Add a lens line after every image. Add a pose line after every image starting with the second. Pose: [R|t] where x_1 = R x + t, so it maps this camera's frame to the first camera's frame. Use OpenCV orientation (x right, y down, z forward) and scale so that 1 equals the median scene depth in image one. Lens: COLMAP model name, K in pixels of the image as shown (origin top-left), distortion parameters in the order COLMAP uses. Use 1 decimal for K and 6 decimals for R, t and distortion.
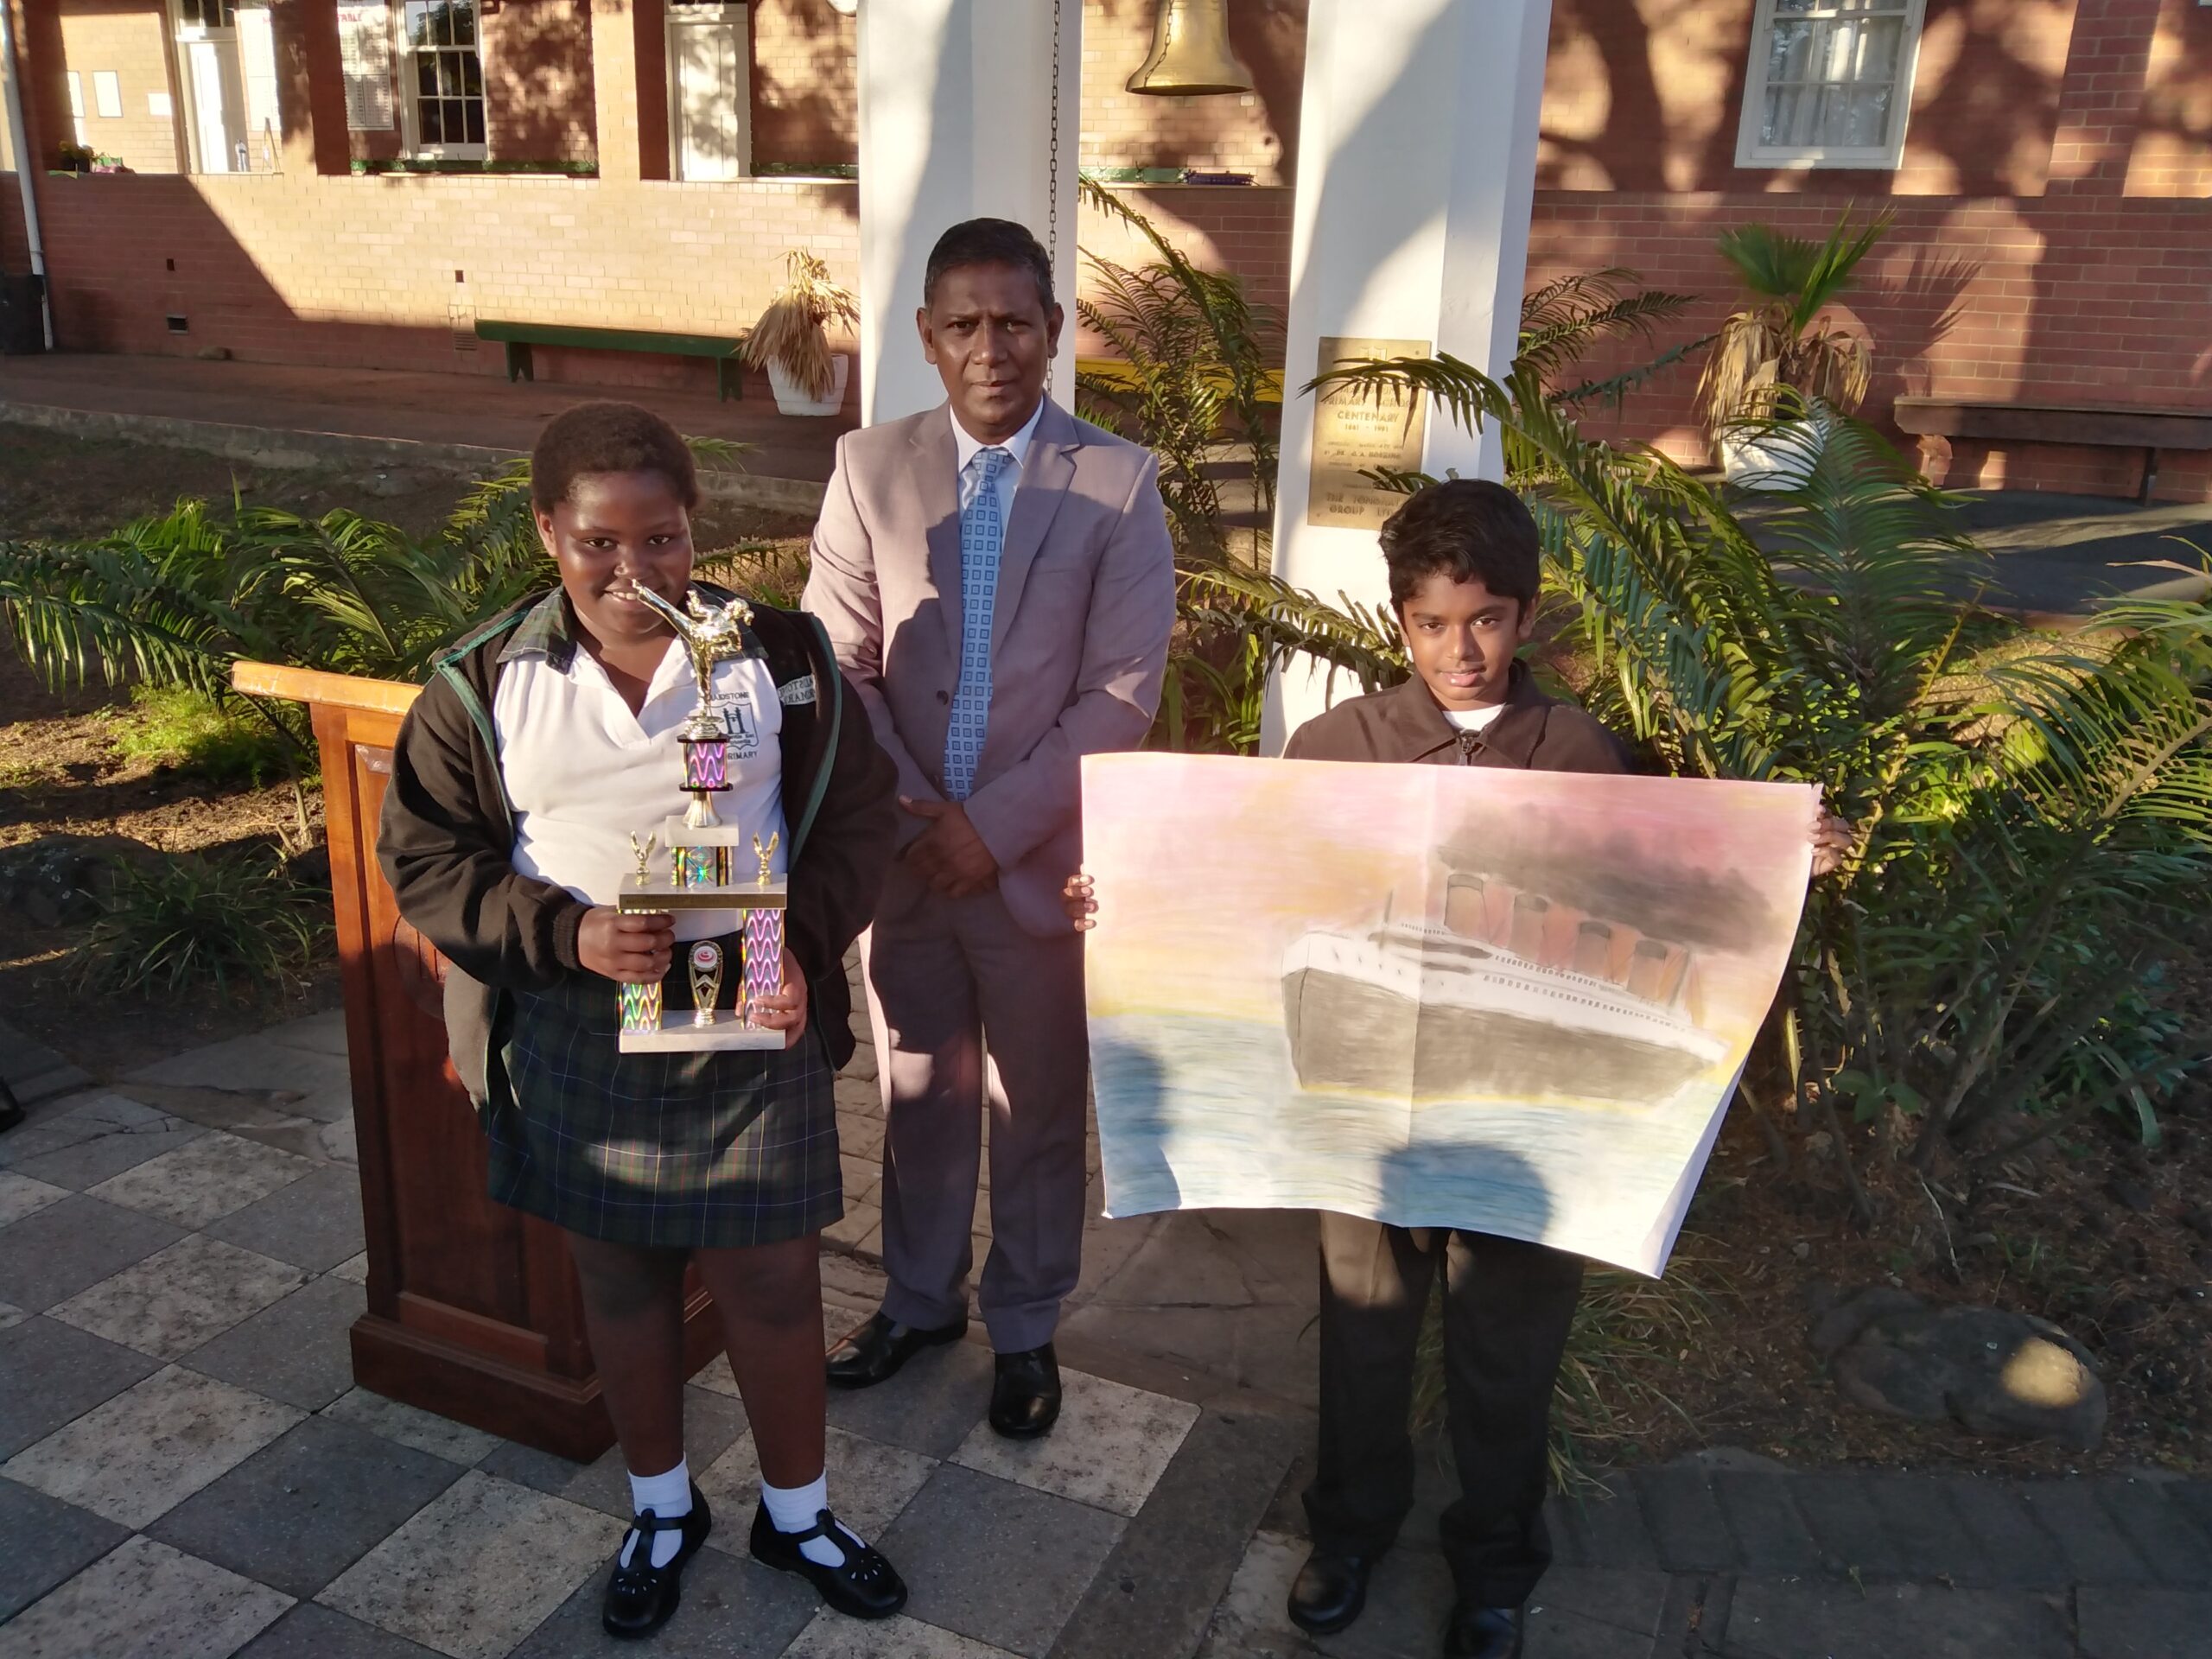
lens RADIAL K [[1717.8, 0, 1105.8], [0, 1717.8, 820.5], [0, 0, 1]] dist [0.056423, -0.090880]
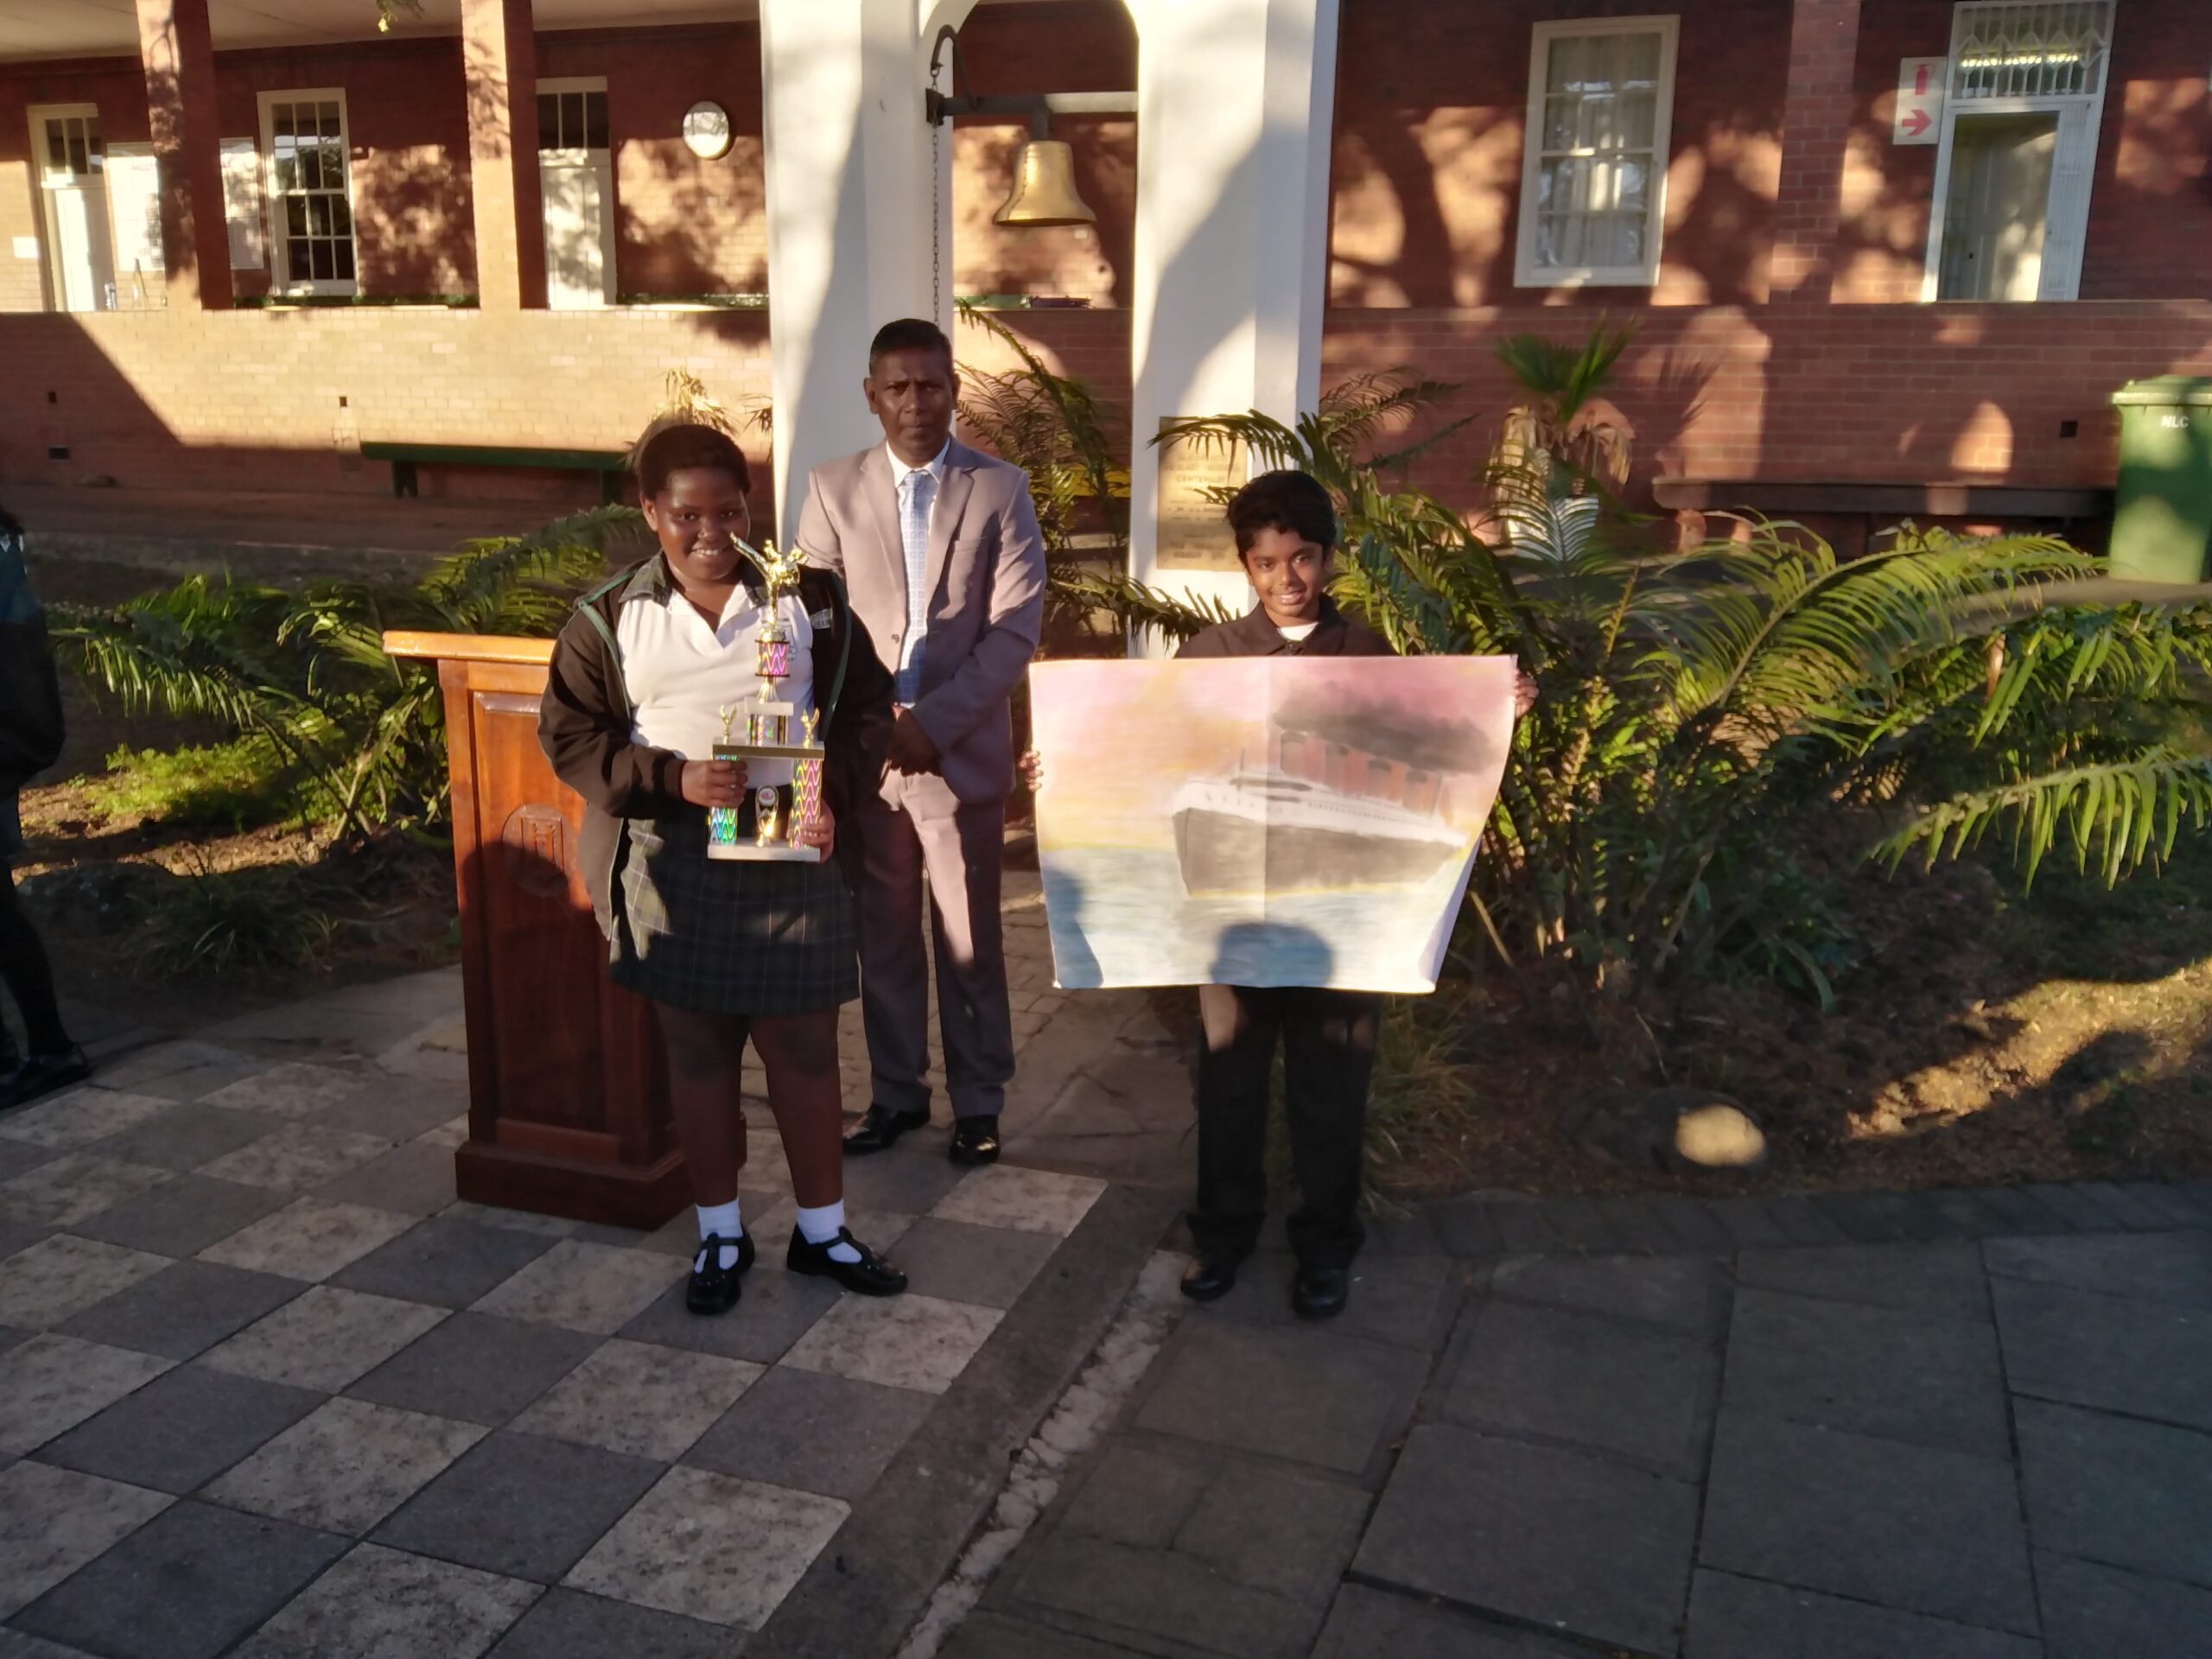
lens RADIAL K [[1717.8, 0, 1106.6], [0, 1717.8, 823.1], [0, 0, 1]] dist [0.056423, -0.090880]
pose [[0.995657, -0.038732, 0.084656, -0.038800], [0.044273, 0.996930, -0.064583, 0.118544], [-0.081895, 0.068051, 0.994315, -0.271542]]
